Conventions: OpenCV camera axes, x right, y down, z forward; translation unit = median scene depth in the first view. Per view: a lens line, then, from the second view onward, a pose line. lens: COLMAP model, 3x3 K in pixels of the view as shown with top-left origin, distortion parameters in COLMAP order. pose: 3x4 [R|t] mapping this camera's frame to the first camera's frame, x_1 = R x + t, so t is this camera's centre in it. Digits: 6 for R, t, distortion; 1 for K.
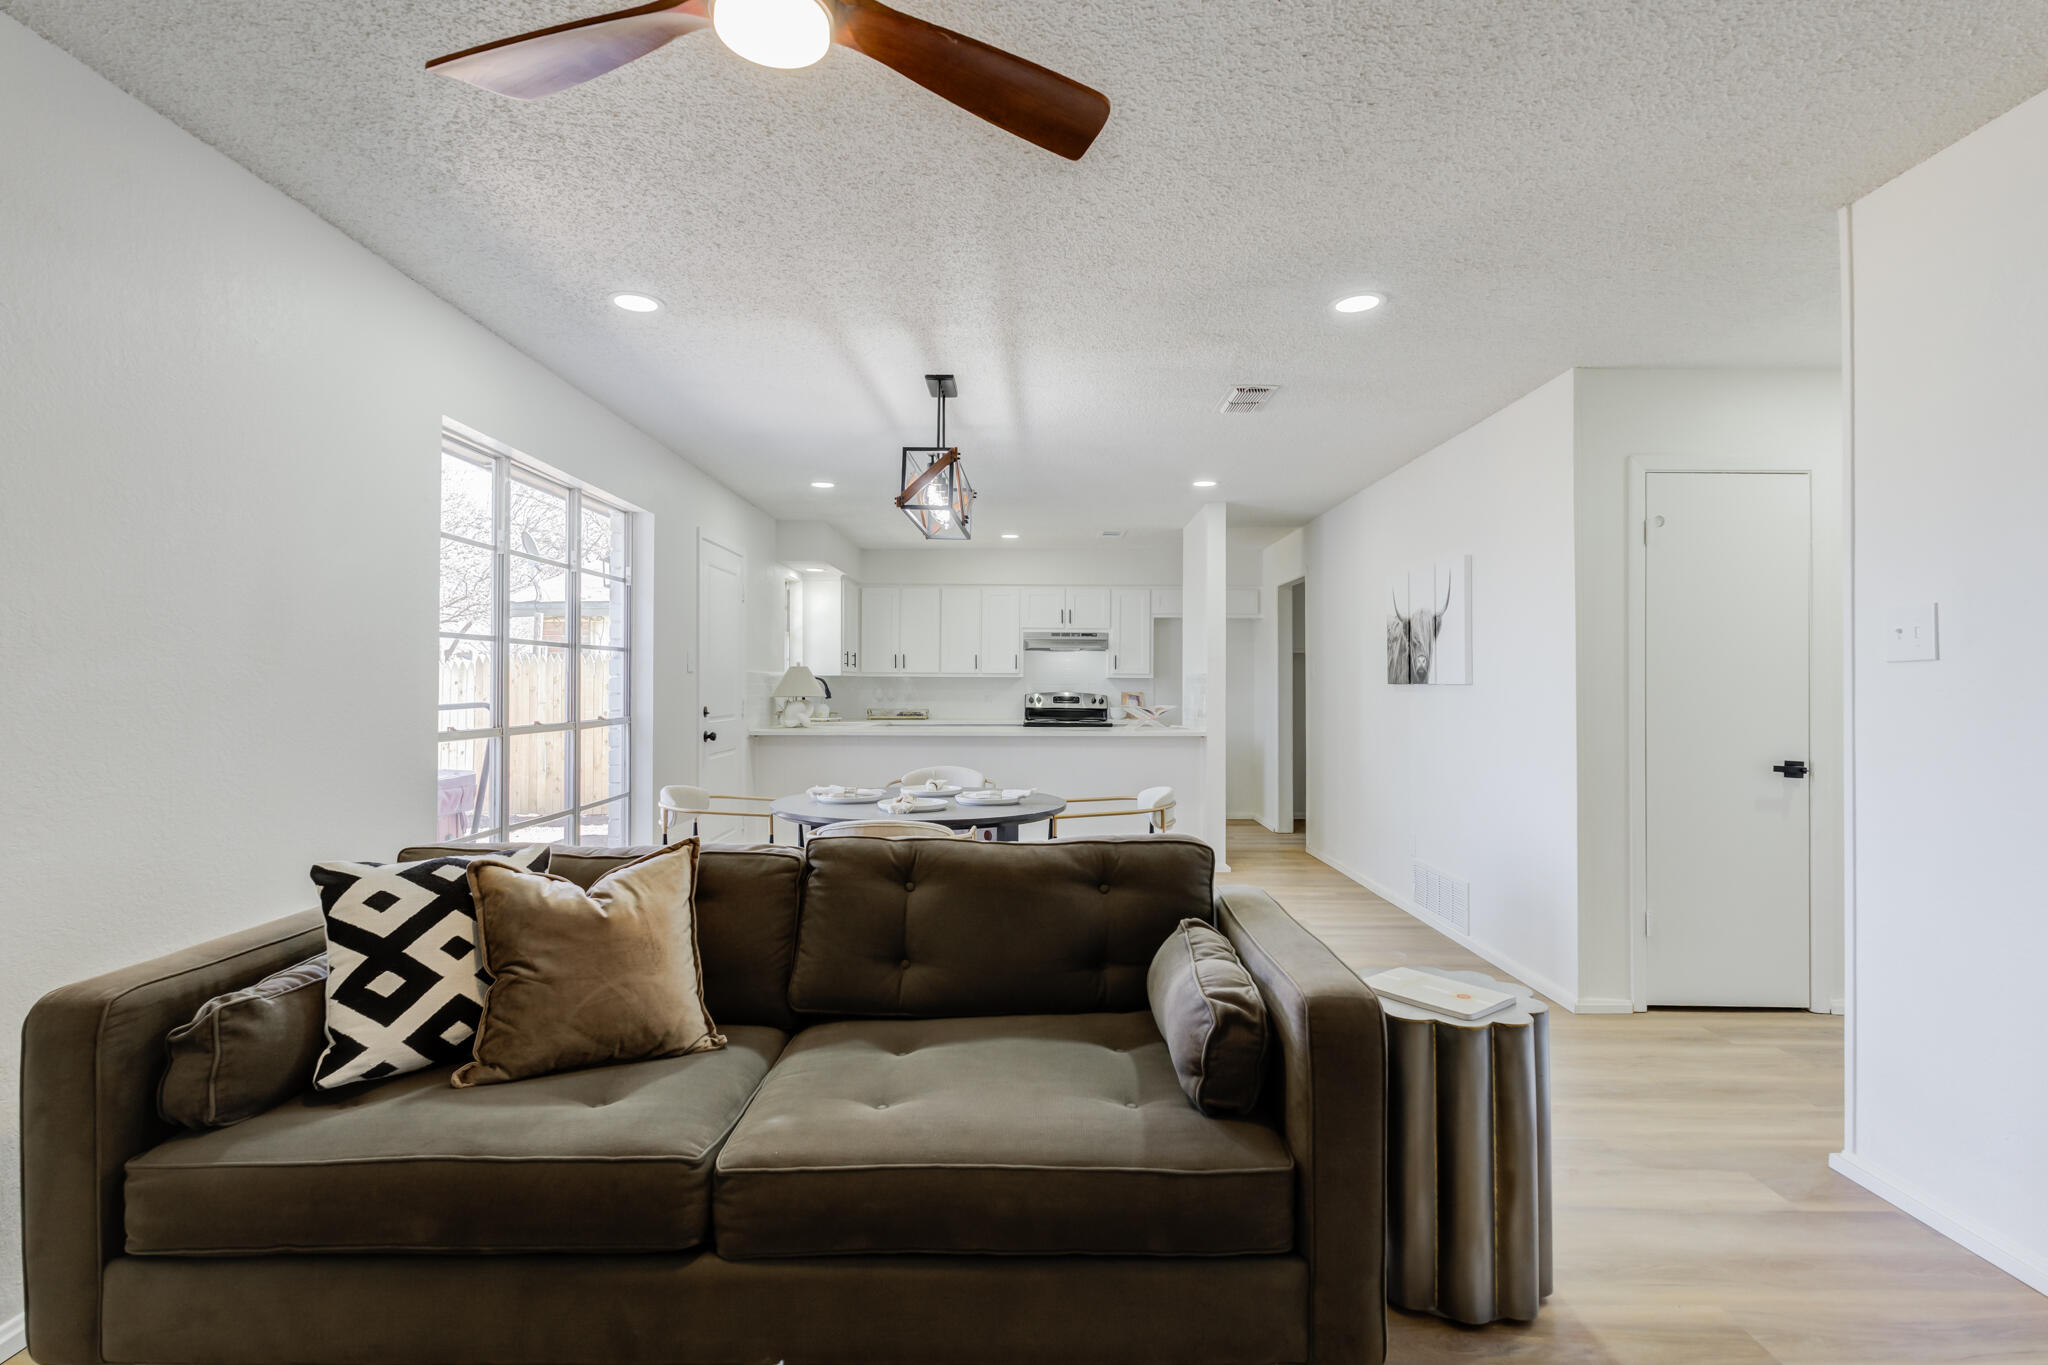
lens RADIAL K [[990.0, 0, 1018.5], [0, 990.0, 669.1], [0, 0, 1]] dist [0.015057, -0.001870]
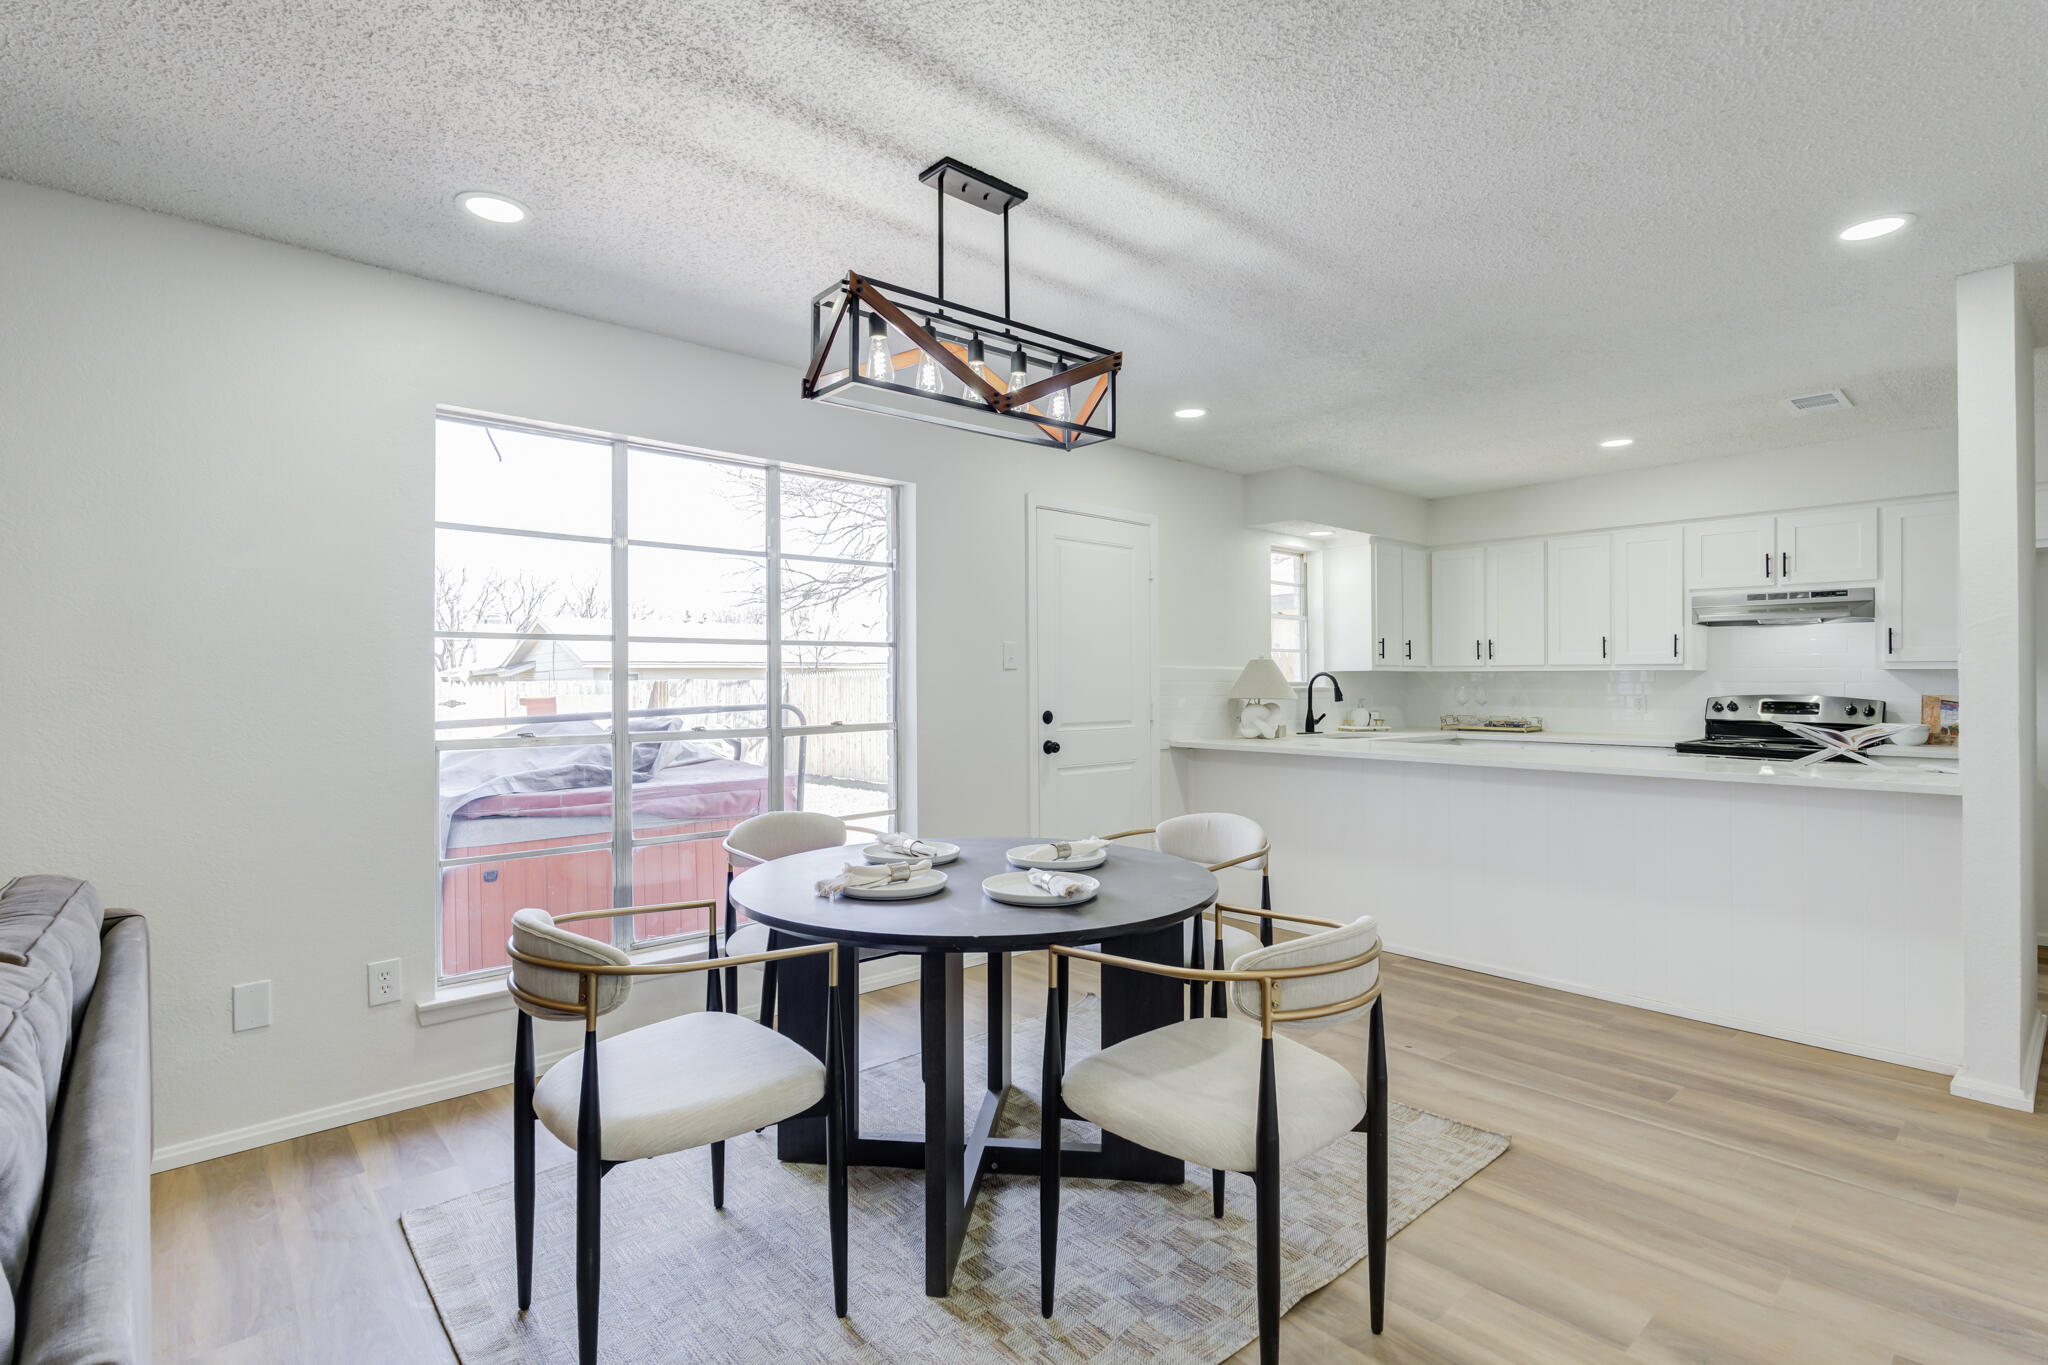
lens RADIAL K [[957.5, 0, 1019.4], [0, 957.5, 680.6], [0, 0, 1]] dist [0.001061, 0.001373]
pose [[0.670975, -0.002721, -0.741475, 0.198822], [0.014730, 0.999845, 0.009661, 0.003194], [0.741334, -0.017404, 0.670911, 0.341192]]
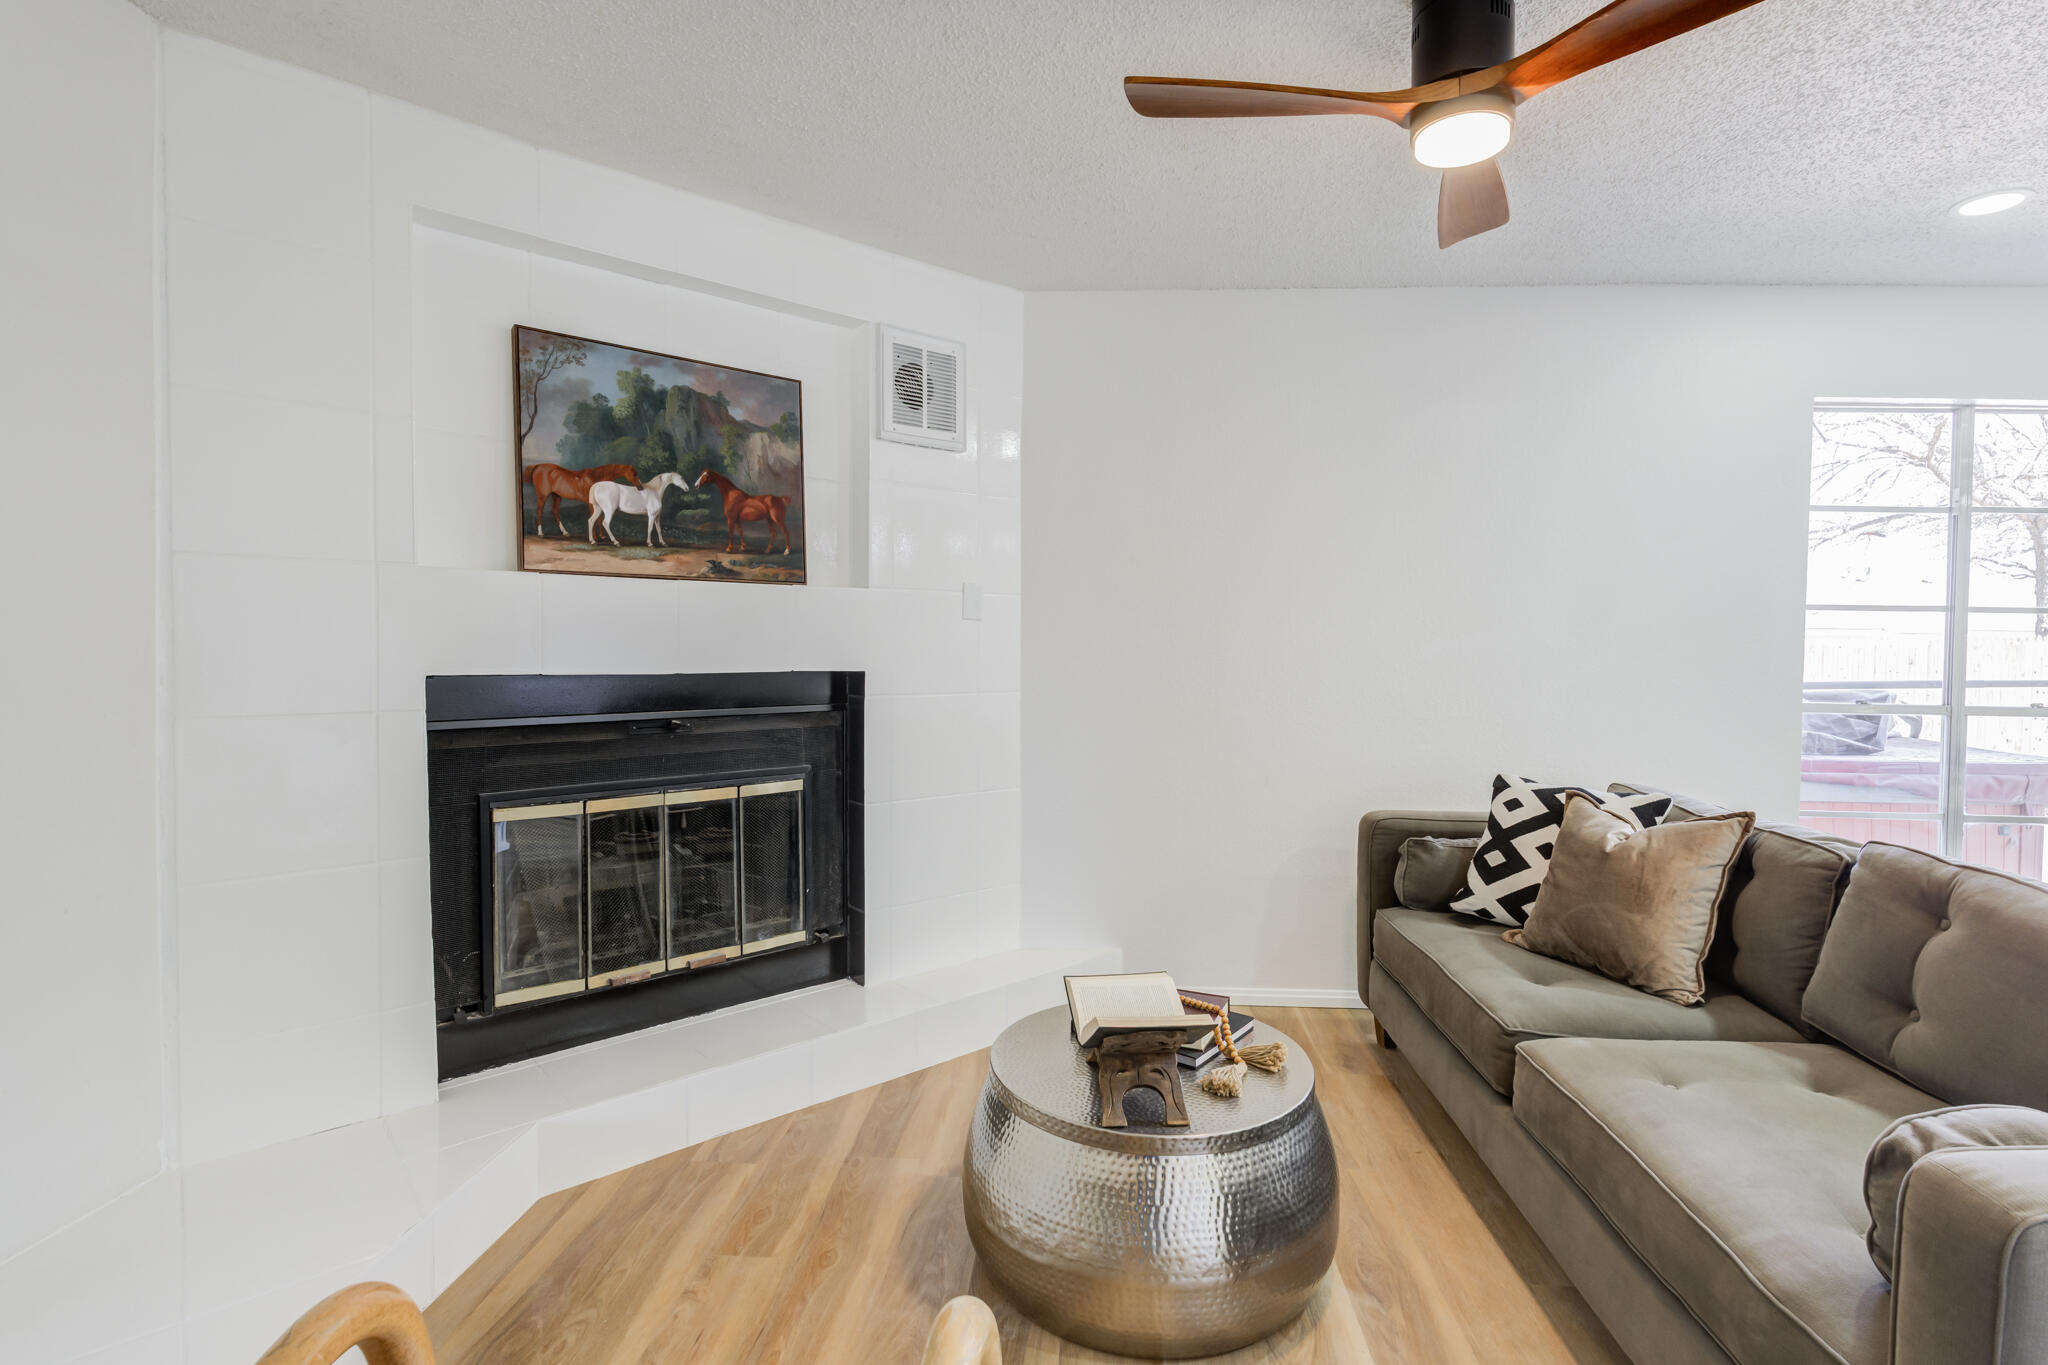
lens RADIAL K [[957.5, 0, 1044.7], [0, 957.5, 666.3], [0, 0, 1]] dist [0.001061, 0.001373]
pose [[-0.033968, 0.026305, -0.999077, 0.196346], [0.001541, 0.999654, 0.026268, -0.000833], [0.999422, -0.000647, -0.033997, 0.097662]]
